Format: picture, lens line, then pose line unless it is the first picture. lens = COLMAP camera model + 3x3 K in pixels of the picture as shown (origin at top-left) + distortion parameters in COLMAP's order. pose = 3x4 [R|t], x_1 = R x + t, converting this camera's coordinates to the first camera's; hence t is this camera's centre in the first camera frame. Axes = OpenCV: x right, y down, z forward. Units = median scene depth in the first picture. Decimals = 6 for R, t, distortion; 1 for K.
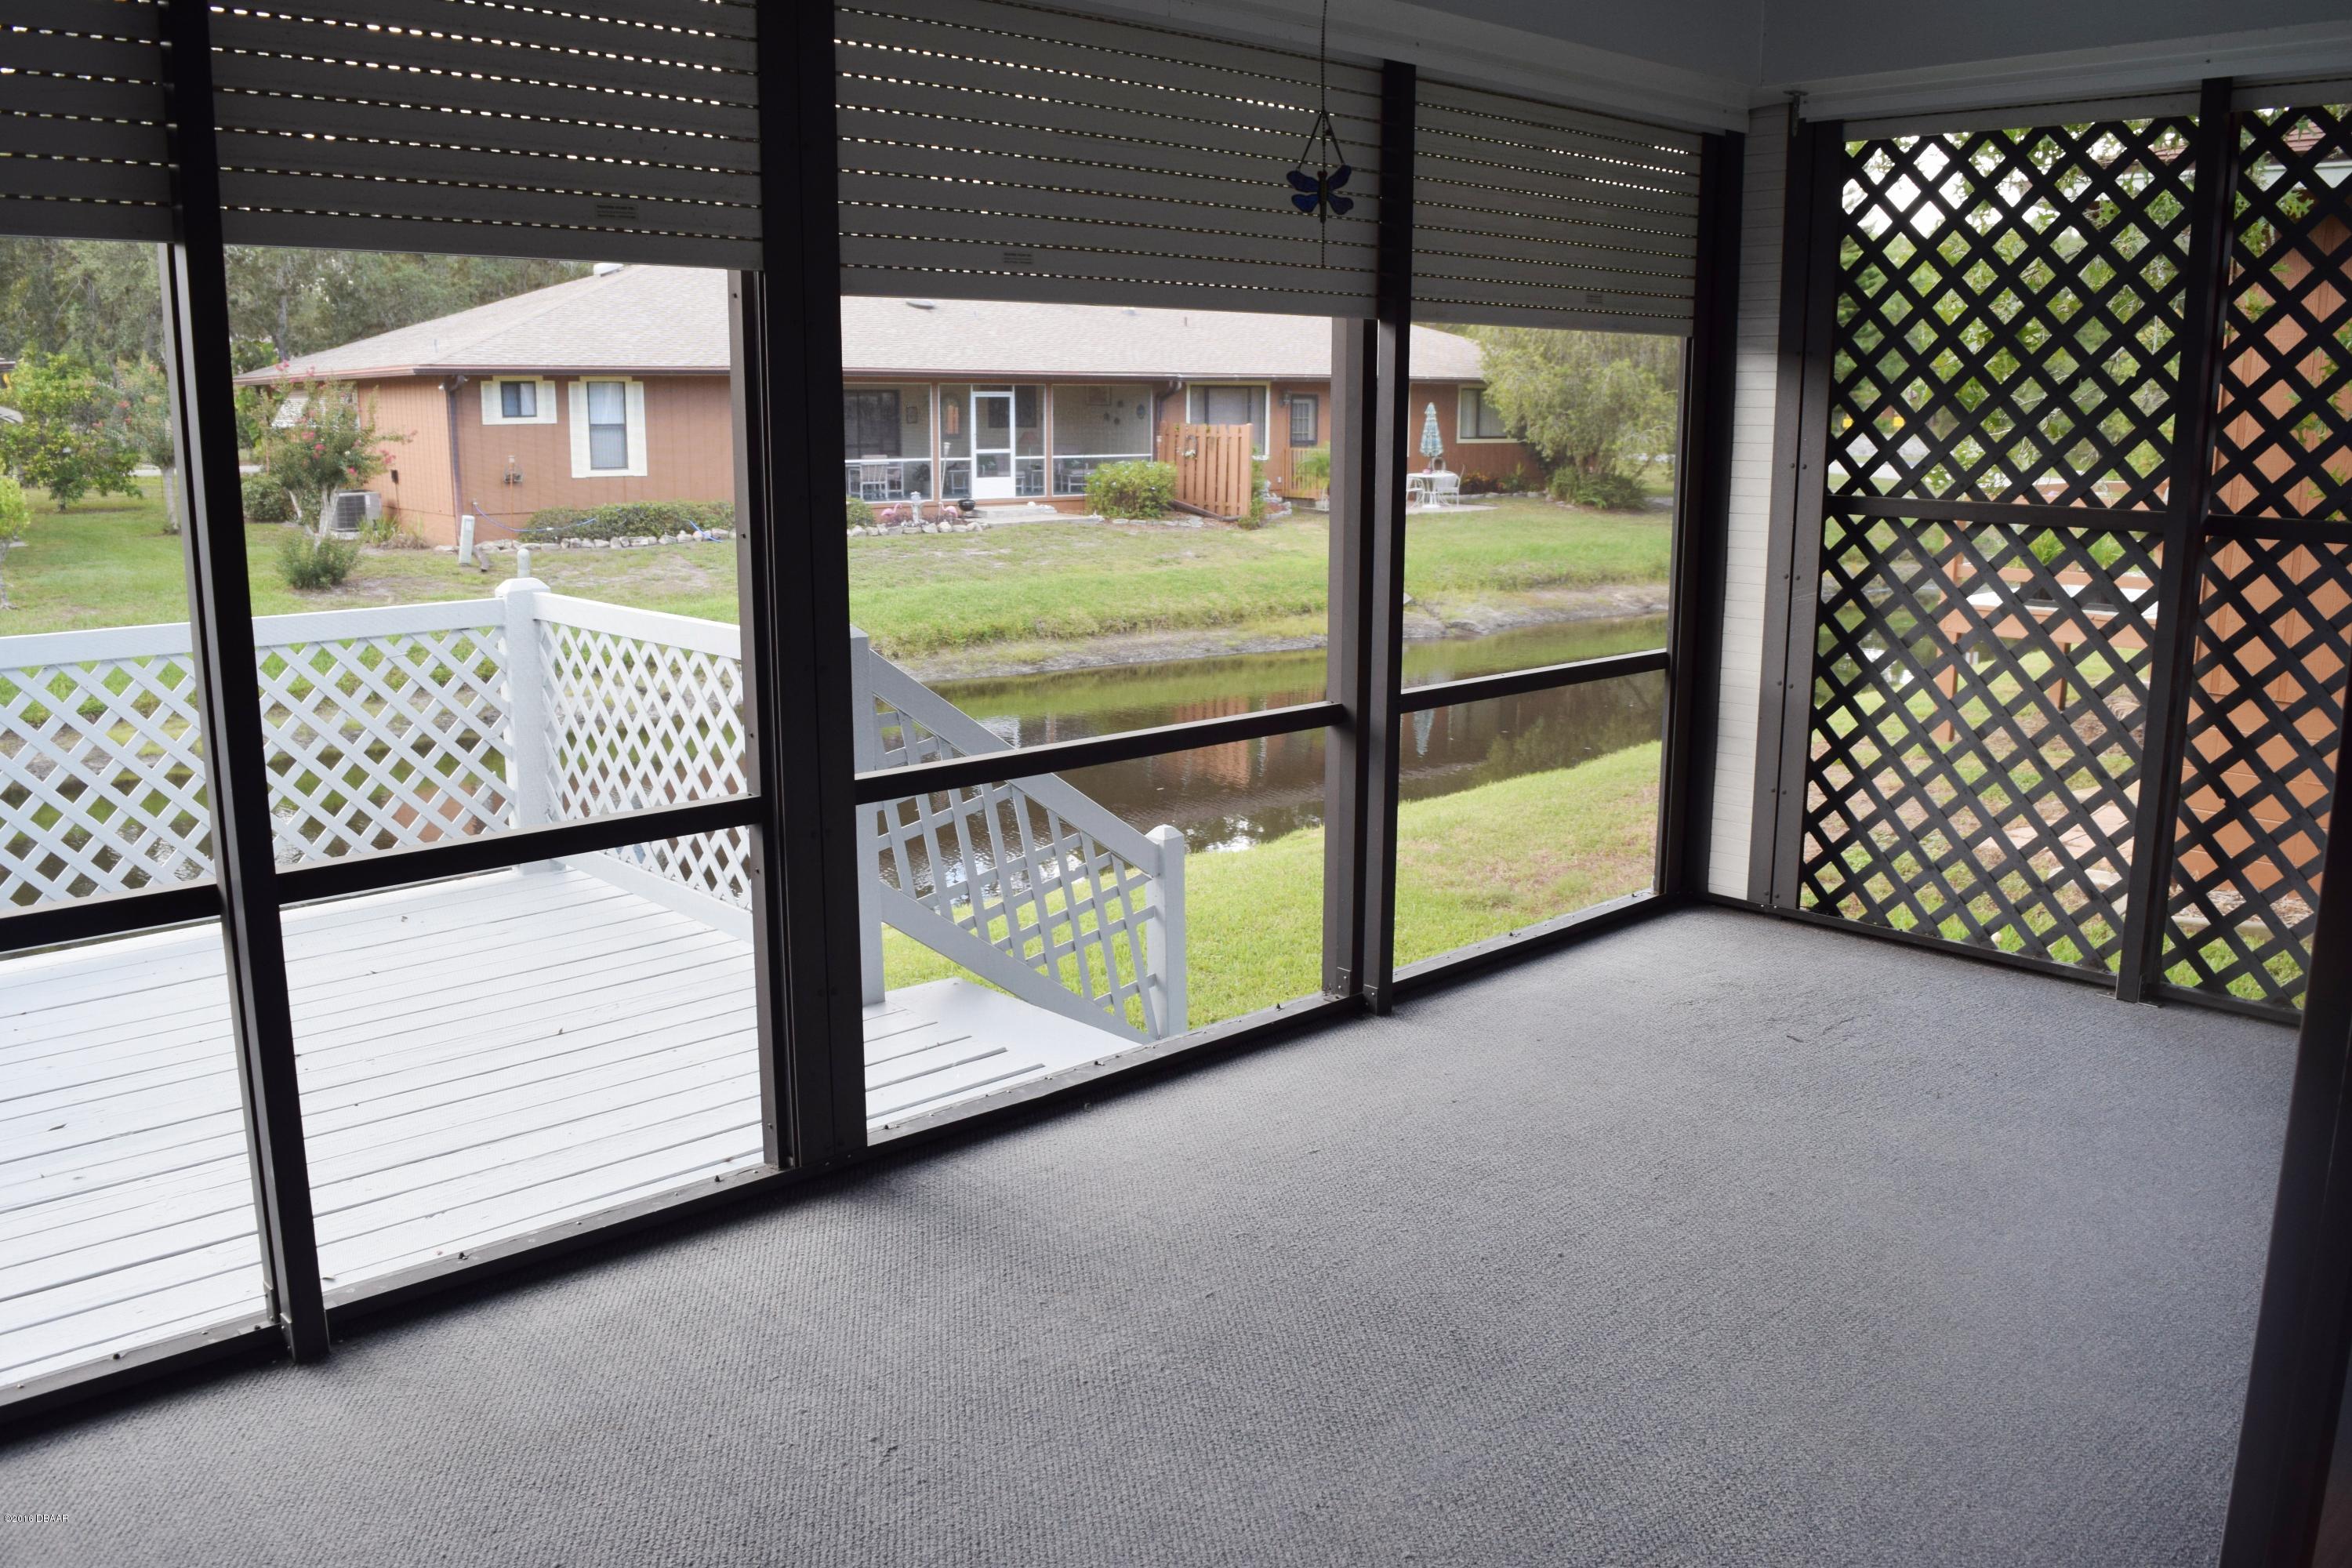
lens RADIAL K [[1857.3, 0, 1176.0], [0, 1857.3, 784.0], [0, 0, 1]] dist [-0.092035, 0.008123]
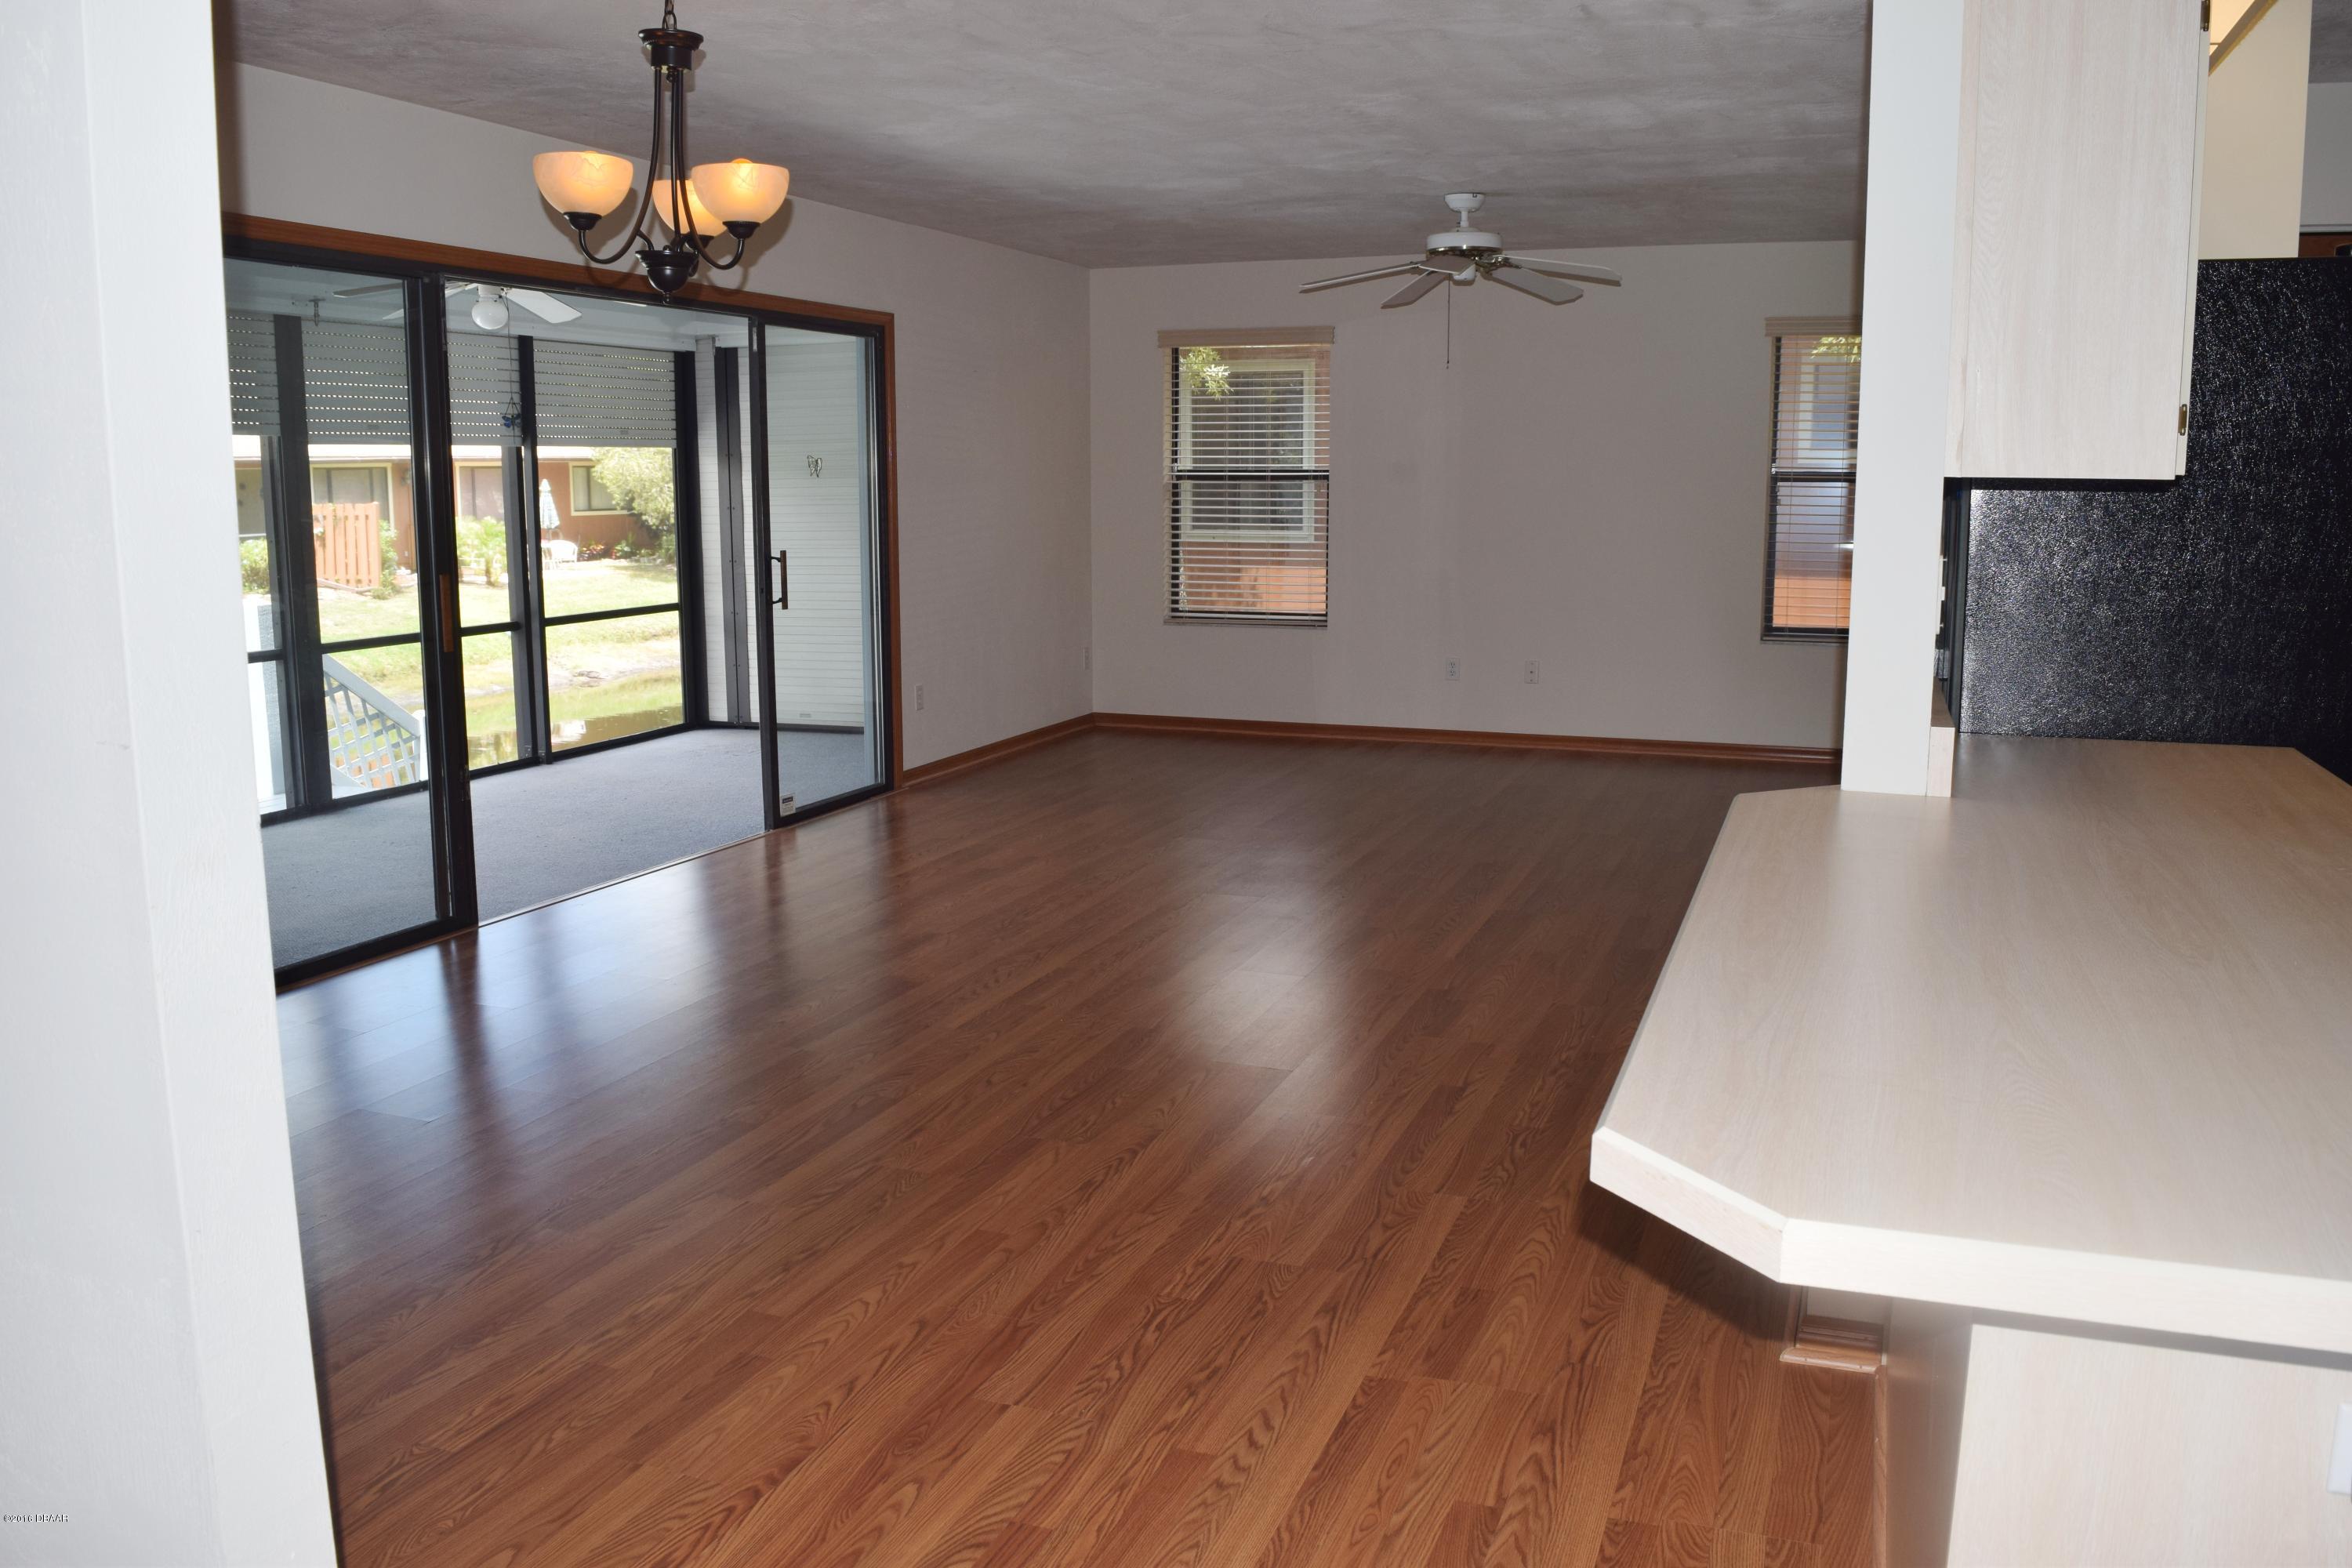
lens RADIAL K [[1796.8, 0, 1171.0], [0, 1796.8, 730.6], [0, 0, 1]] dist [-0.094265, 0.001729]
pose [[0.890978, -0.067834, 0.448951, -0.018055], [0.095742, 0.994613, -0.039727, 0.025650], [-0.443837, 0.078379, 0.892673, -0.126004]]
